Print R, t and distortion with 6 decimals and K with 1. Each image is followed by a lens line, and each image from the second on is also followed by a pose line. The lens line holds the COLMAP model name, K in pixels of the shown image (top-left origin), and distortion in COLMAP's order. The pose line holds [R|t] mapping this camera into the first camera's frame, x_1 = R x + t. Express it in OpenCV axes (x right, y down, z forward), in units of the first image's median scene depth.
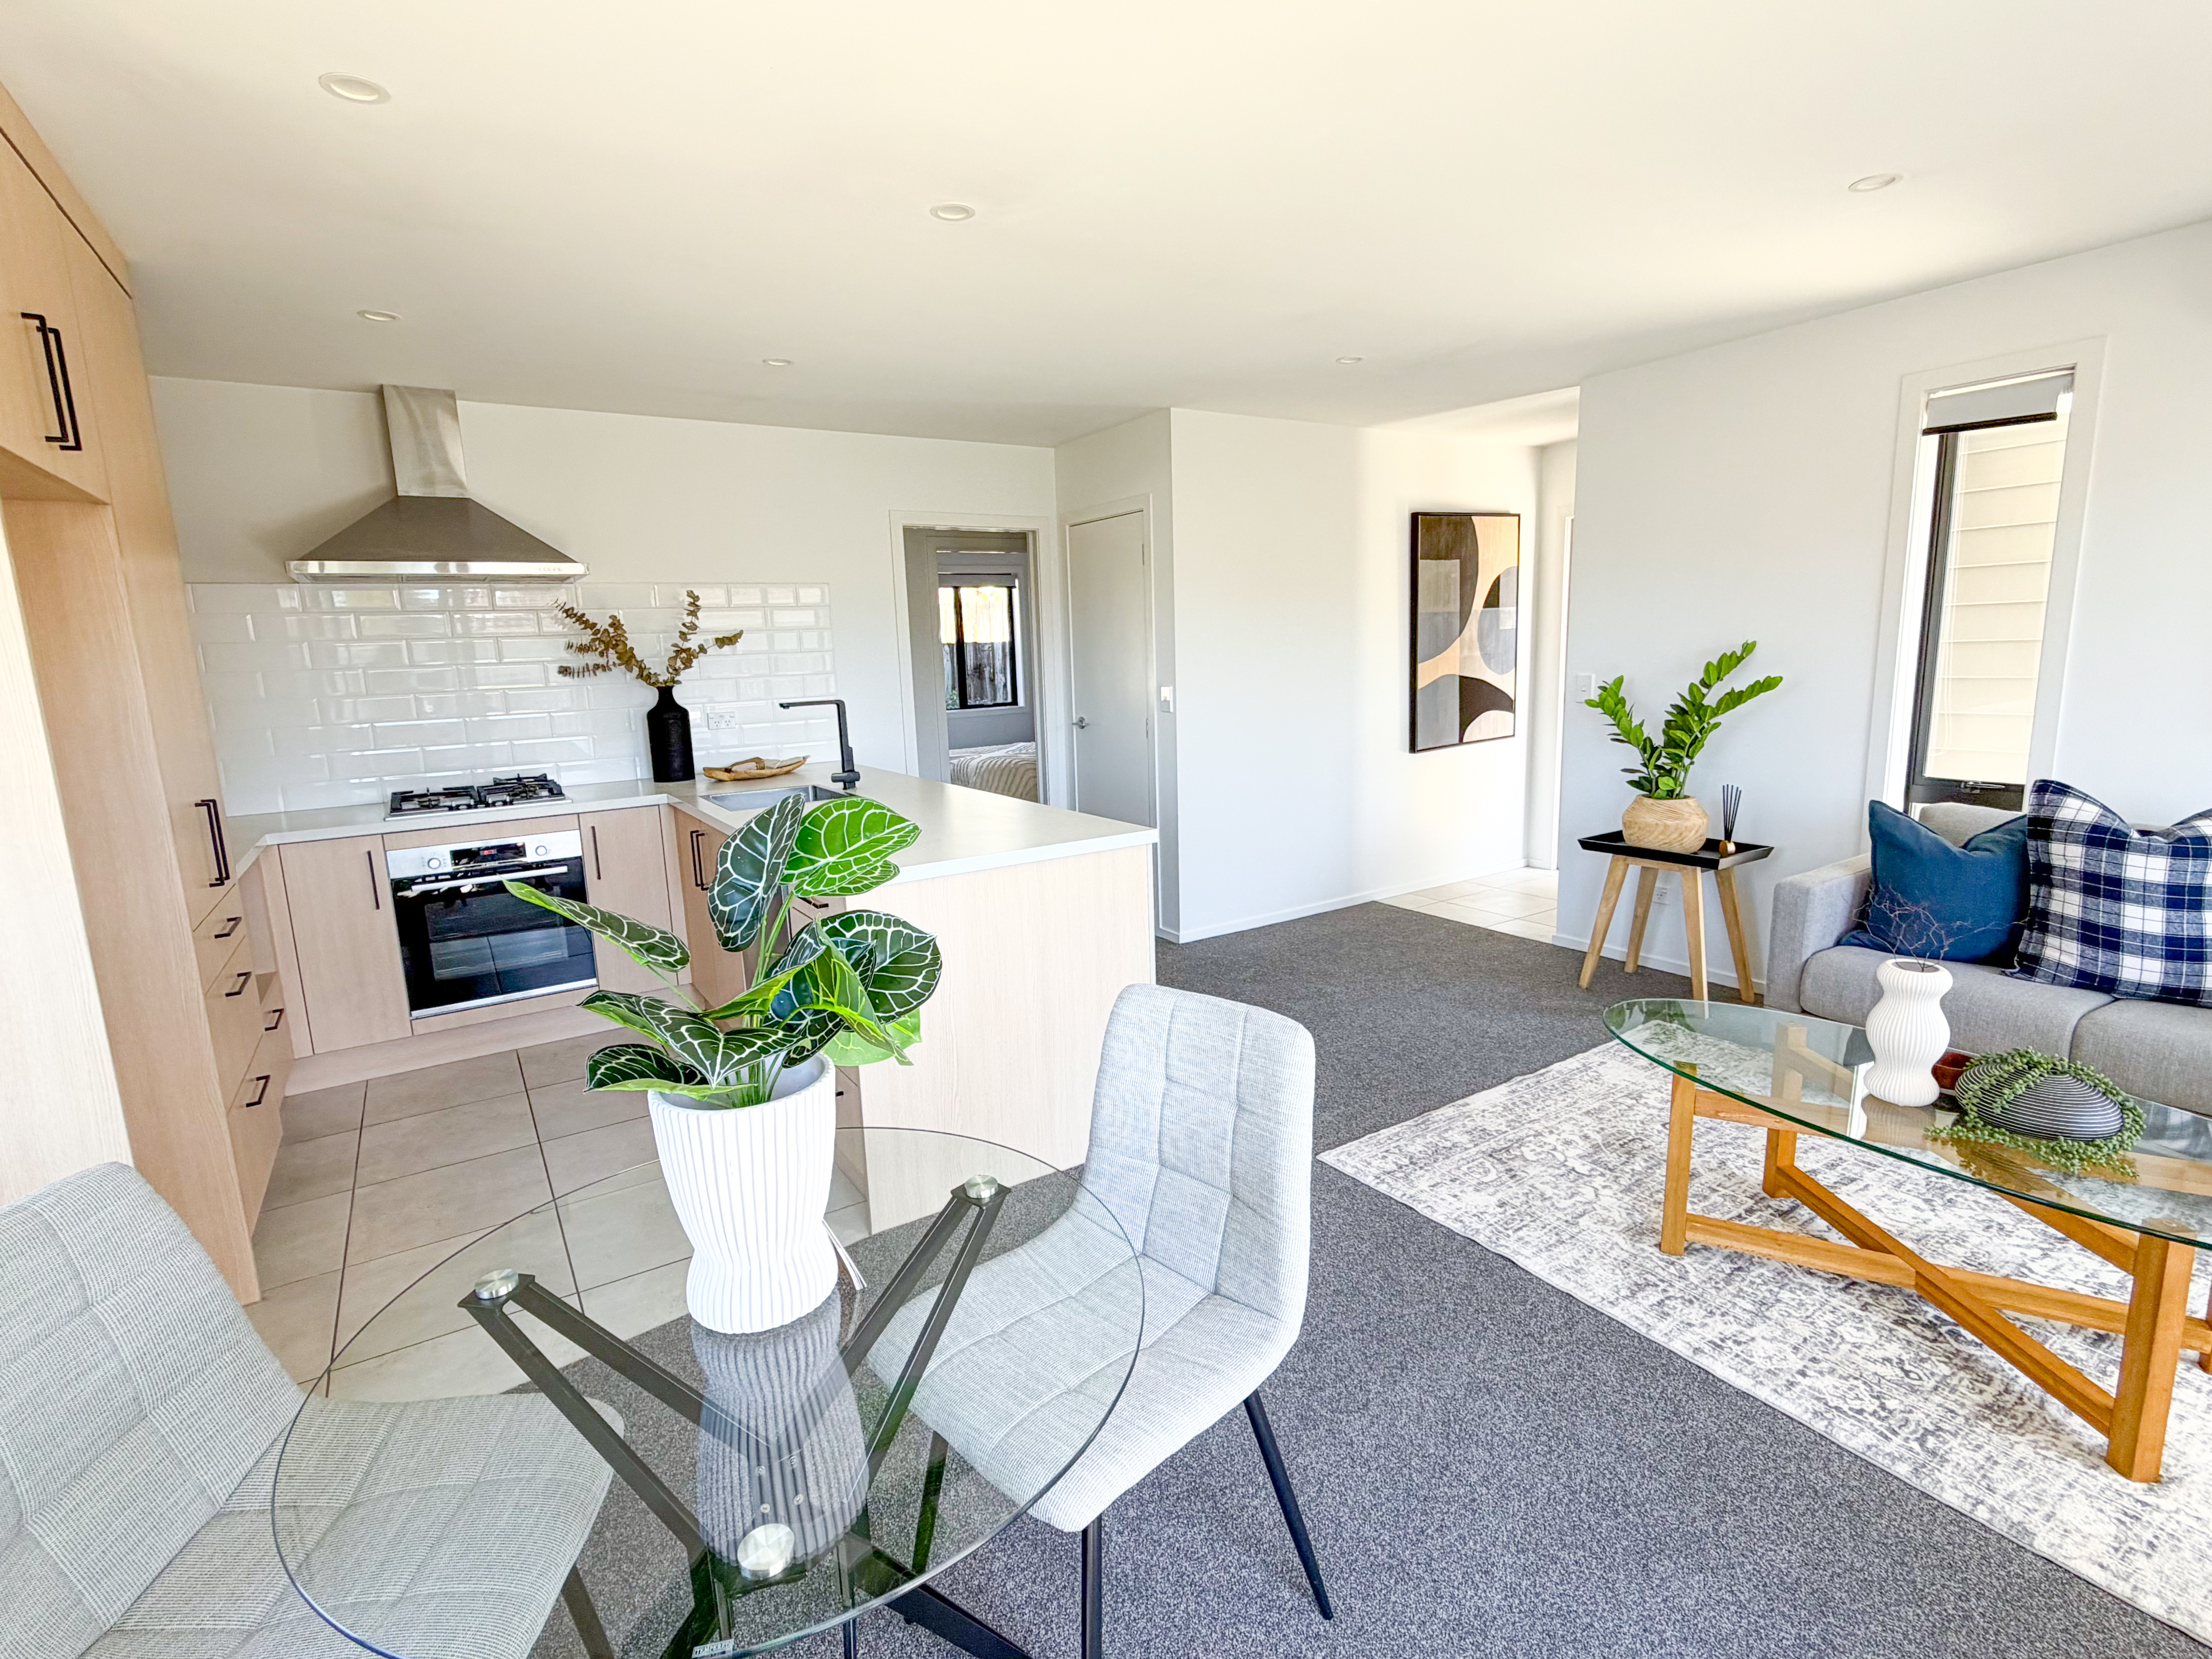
lens RADIAL K [[1057.9, 0, 1090.7], [0, 1057.9, 827.4], [0, 0, 1]] dist [-0.000922, -0.000419]
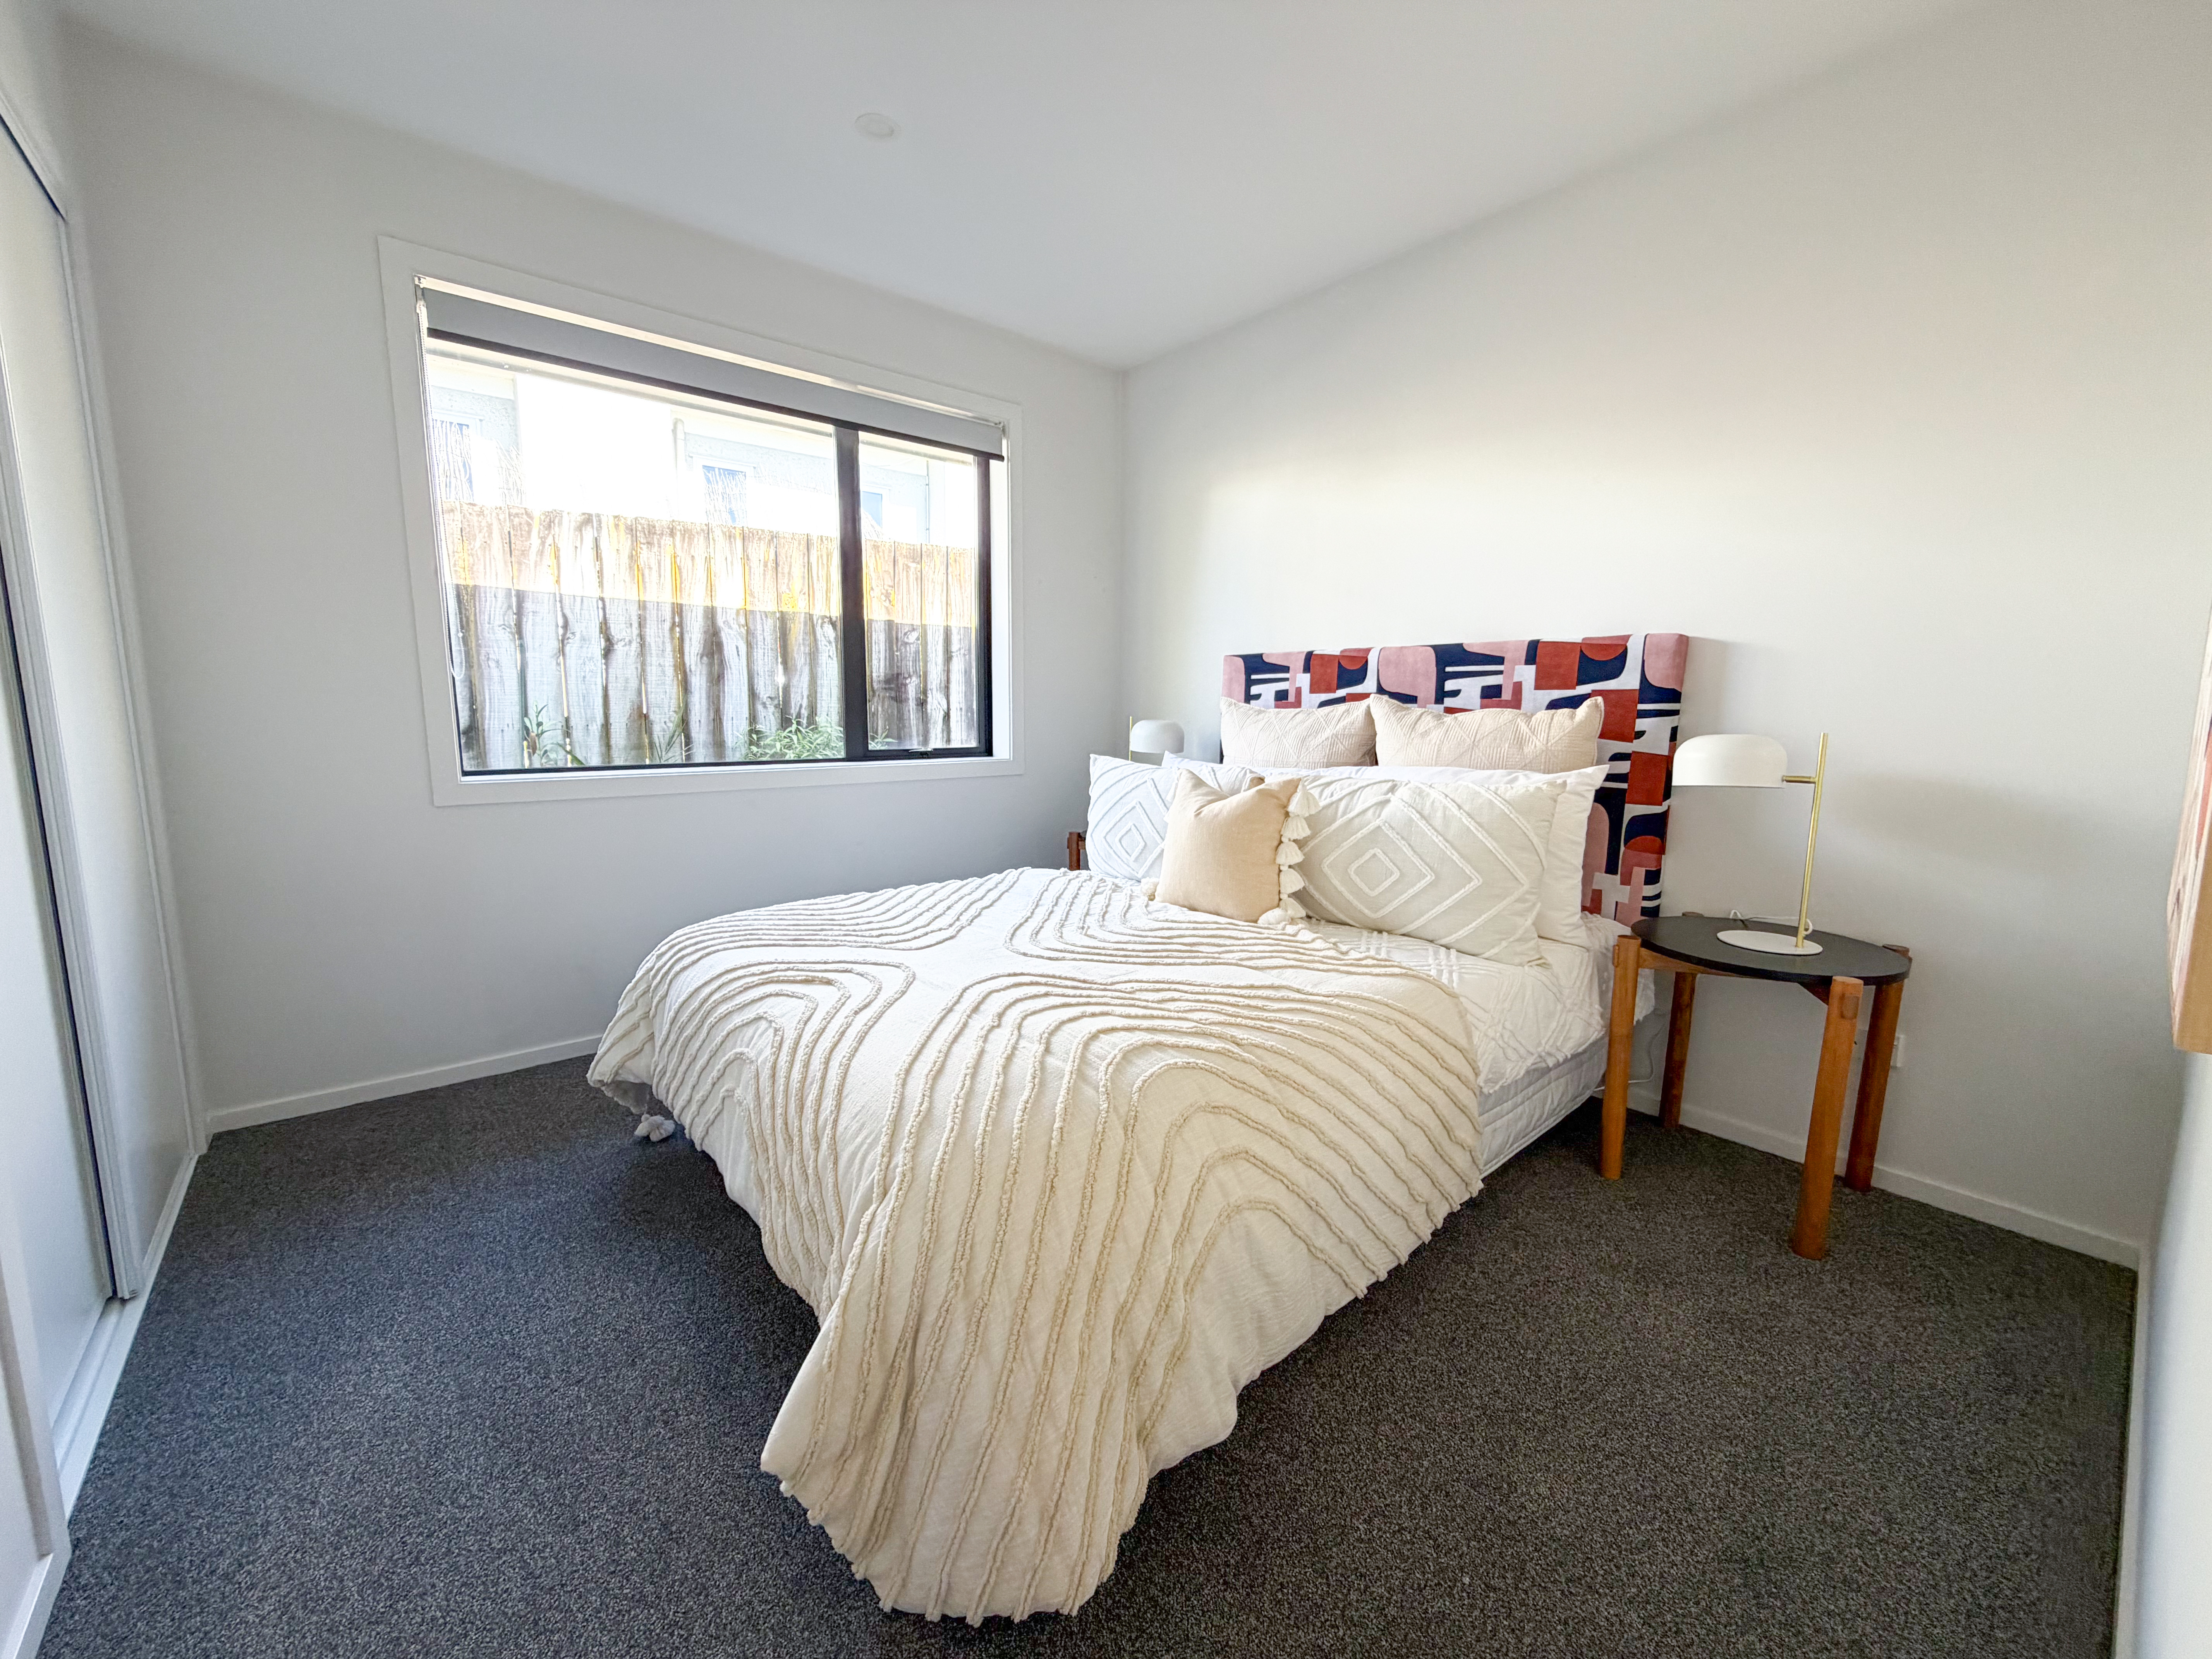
lens RADIAL K [[886.6, 0, 1098.7], [0, 886.6, 827.1], [0, 0, 1]] dist [-0.000516, 0.000173]
pose [[0.990799, 0.022281, 0.133492, -0.067291], [-0.017513, 0.999170, -0.036784, -0.069272], [-0.134201, 0.034108, 0.990367, 0.596054]]
